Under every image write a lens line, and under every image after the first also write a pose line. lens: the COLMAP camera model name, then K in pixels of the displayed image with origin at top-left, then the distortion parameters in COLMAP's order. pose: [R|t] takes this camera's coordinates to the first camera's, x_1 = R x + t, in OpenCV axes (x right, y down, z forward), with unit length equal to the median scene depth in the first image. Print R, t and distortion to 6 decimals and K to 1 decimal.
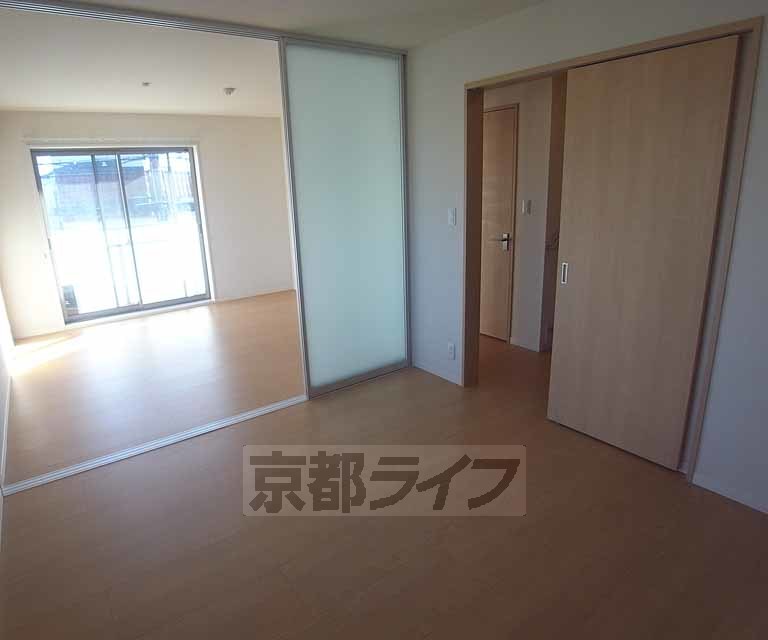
lens RADIAL K [[489.7, 0, 371.8], [0, 489.7, 318.2], [0, 0, 1]] dist [-0.040034, -0.000284]
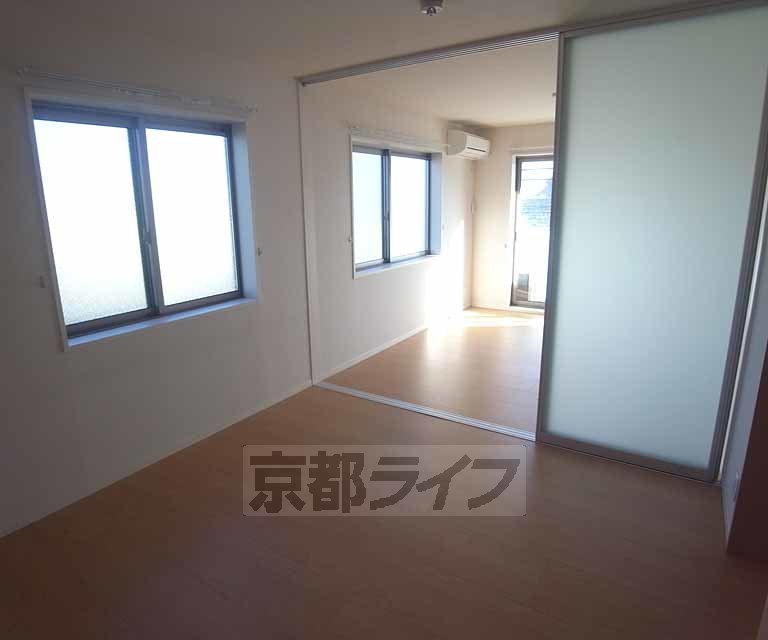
lens RADIAL K [[489.7, 0, 371.8], [0, 489.7, 318.2], [0, 0, 1]] dist [-0.040034, -0.000284]
pose [[0.357229, 0.254227, -0.898753, 0.350568], [-0.248628, 0.953409, 0.170864, -0.084670], [0.900317, 0.162418, 0.403793, 0.242535]]
